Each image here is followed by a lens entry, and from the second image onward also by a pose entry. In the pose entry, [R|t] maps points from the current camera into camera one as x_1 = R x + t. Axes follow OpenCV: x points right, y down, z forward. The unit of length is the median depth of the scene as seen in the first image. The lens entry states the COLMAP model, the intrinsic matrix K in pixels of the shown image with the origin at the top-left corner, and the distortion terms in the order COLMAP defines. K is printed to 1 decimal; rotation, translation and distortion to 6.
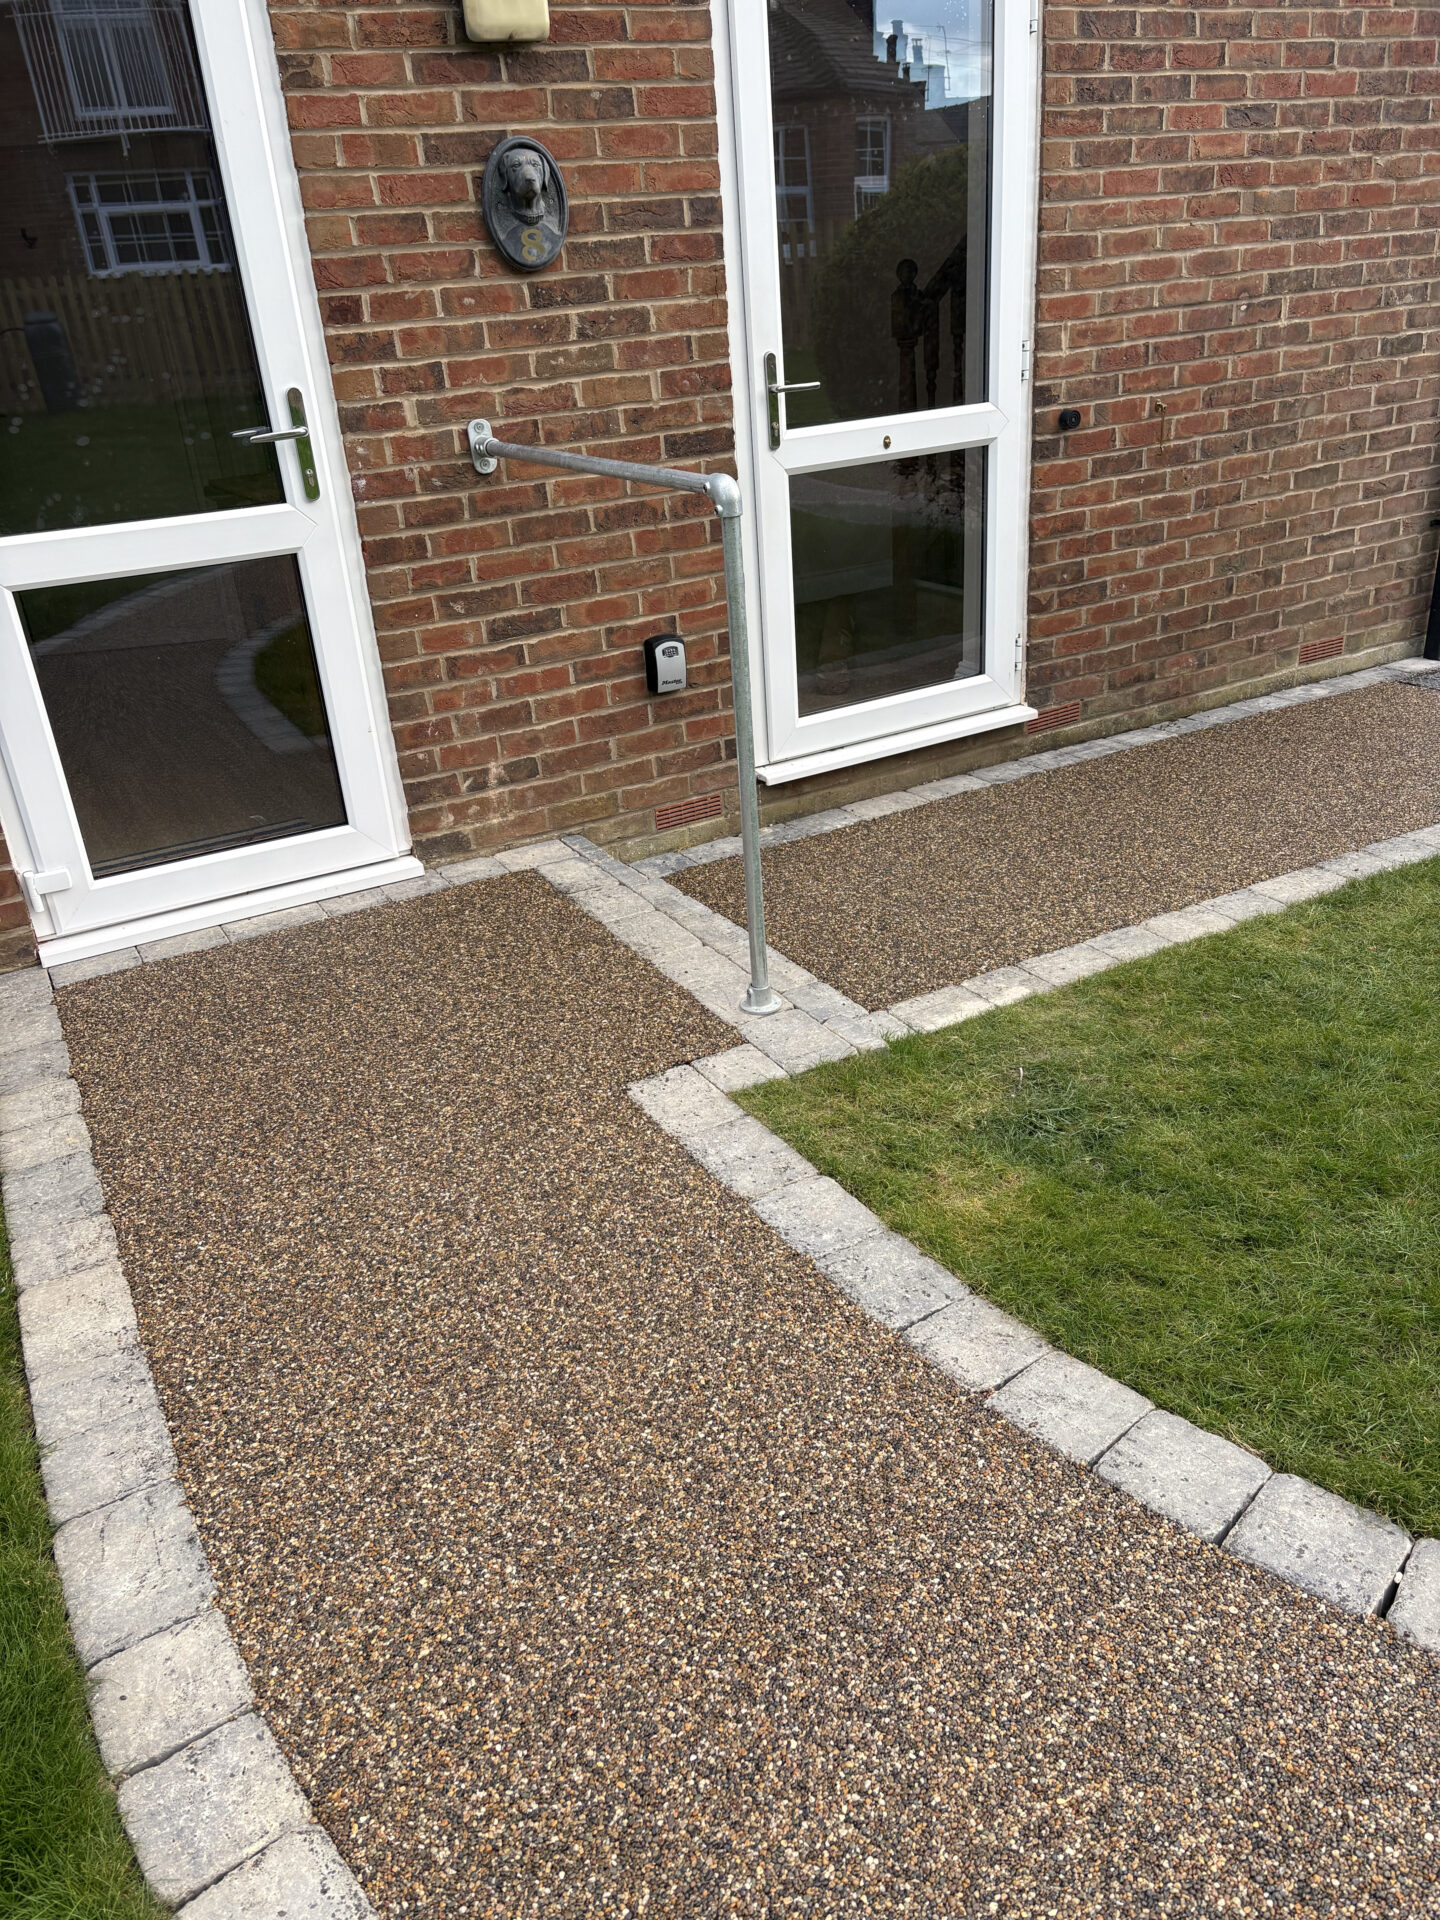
lens RADIAL K [[1439.1, 0, 689.4], [0, 1439.1, 962.4], [0, 0, 1]] dist [0.093010, -0.118997]
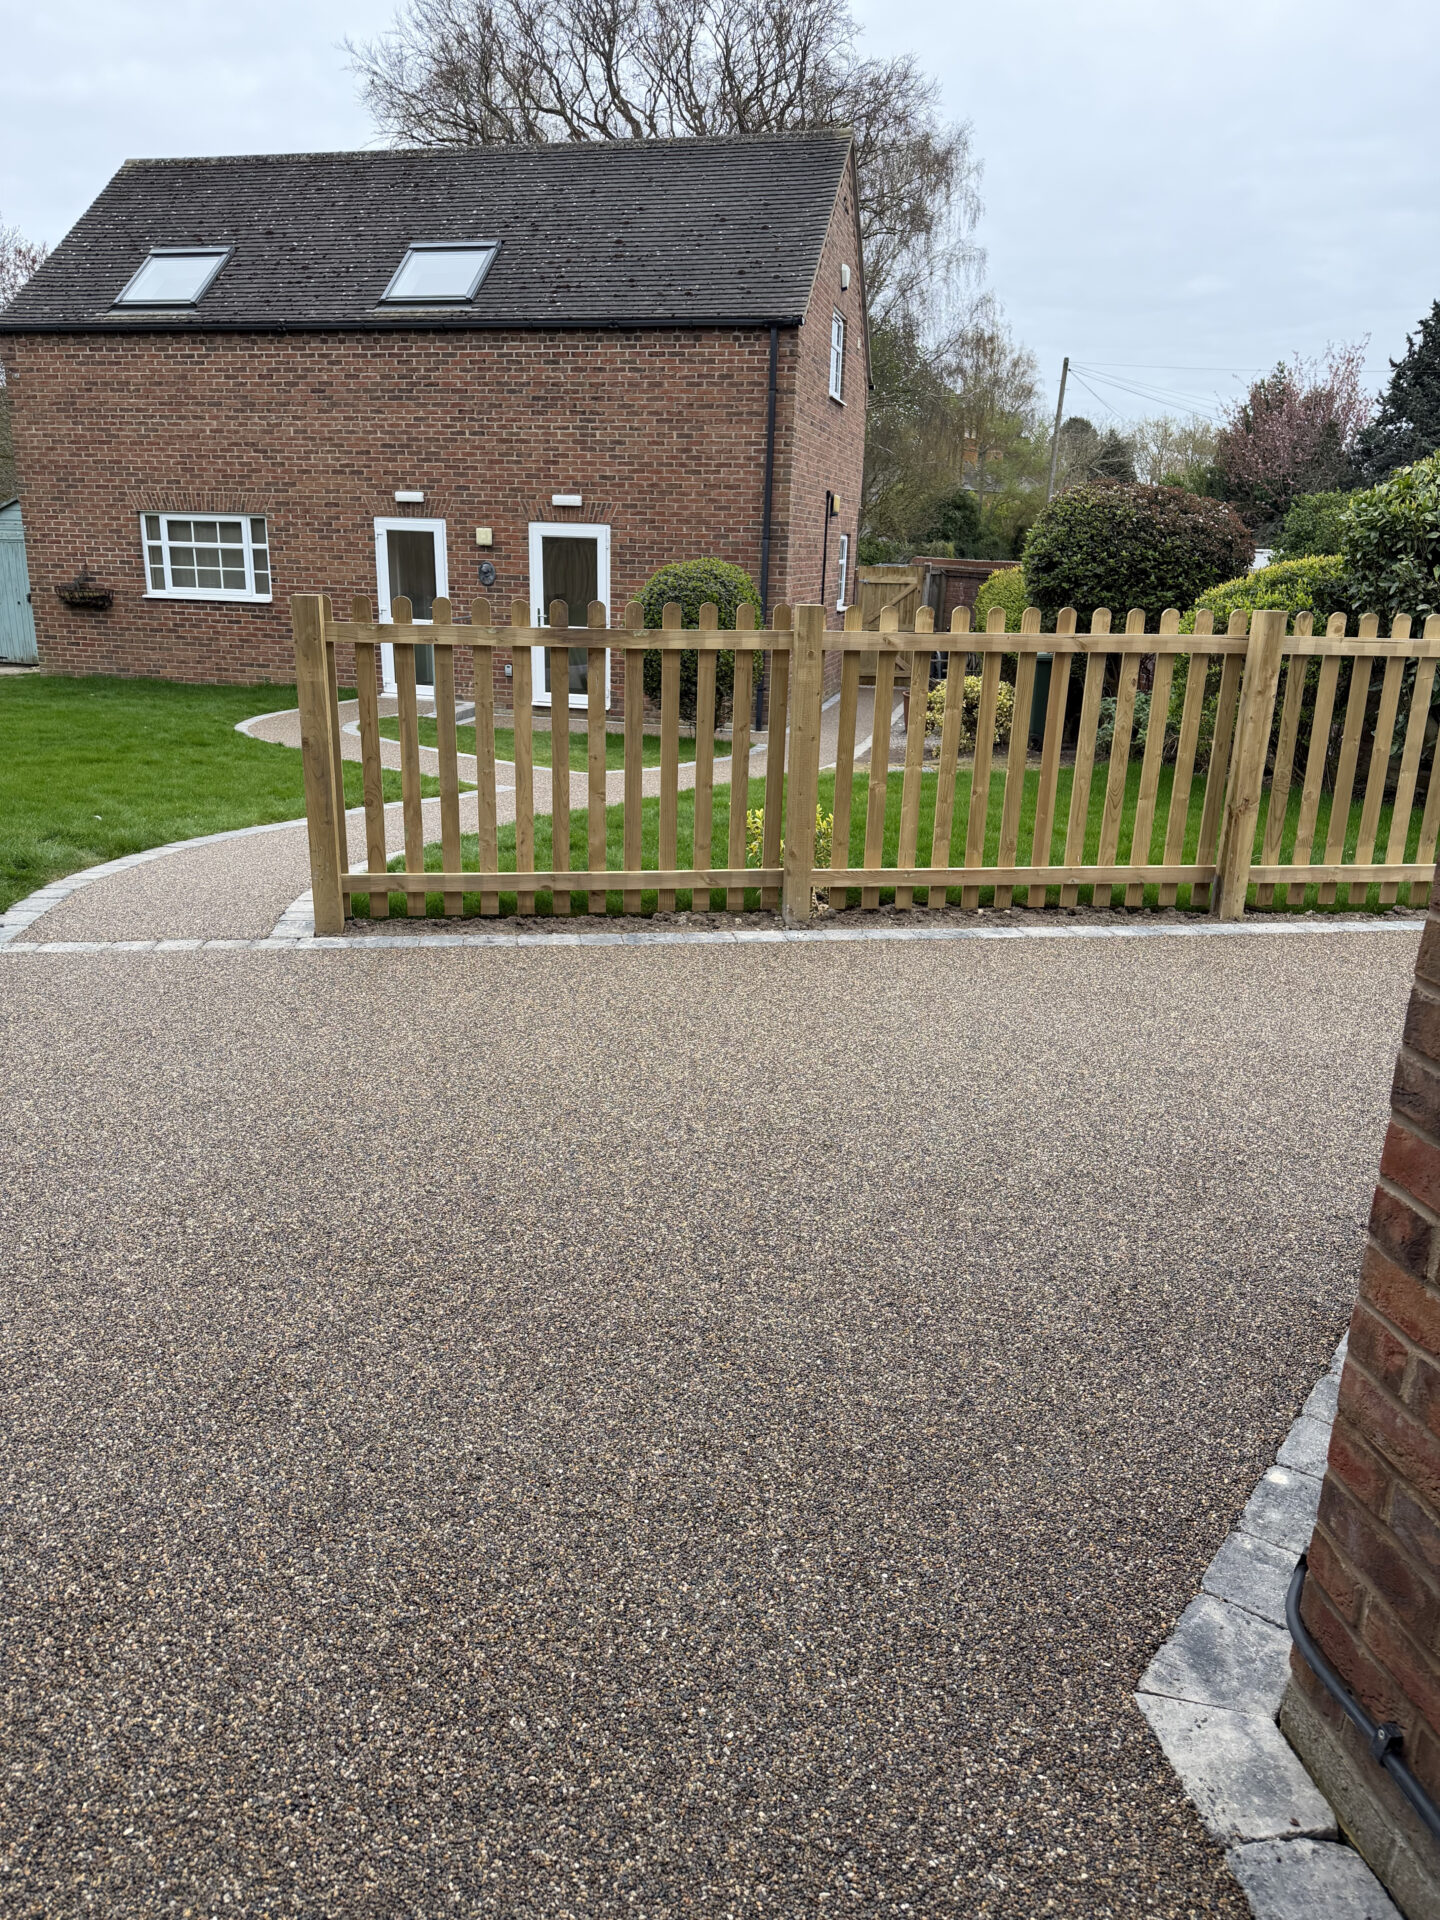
lens RADIAL K [[1328.1, 0, 708.3], [0, 1328.1, 958.8], [0, 0, 1]] dist [0.156206, -0.286971]
pose [[0.736914, 0.287470, -0.611815, 3.695165], [-0.358475, 0.933514, 0.006853, 0.434315], [0.573108, 0.214271, 0.790971, -1.989545]]
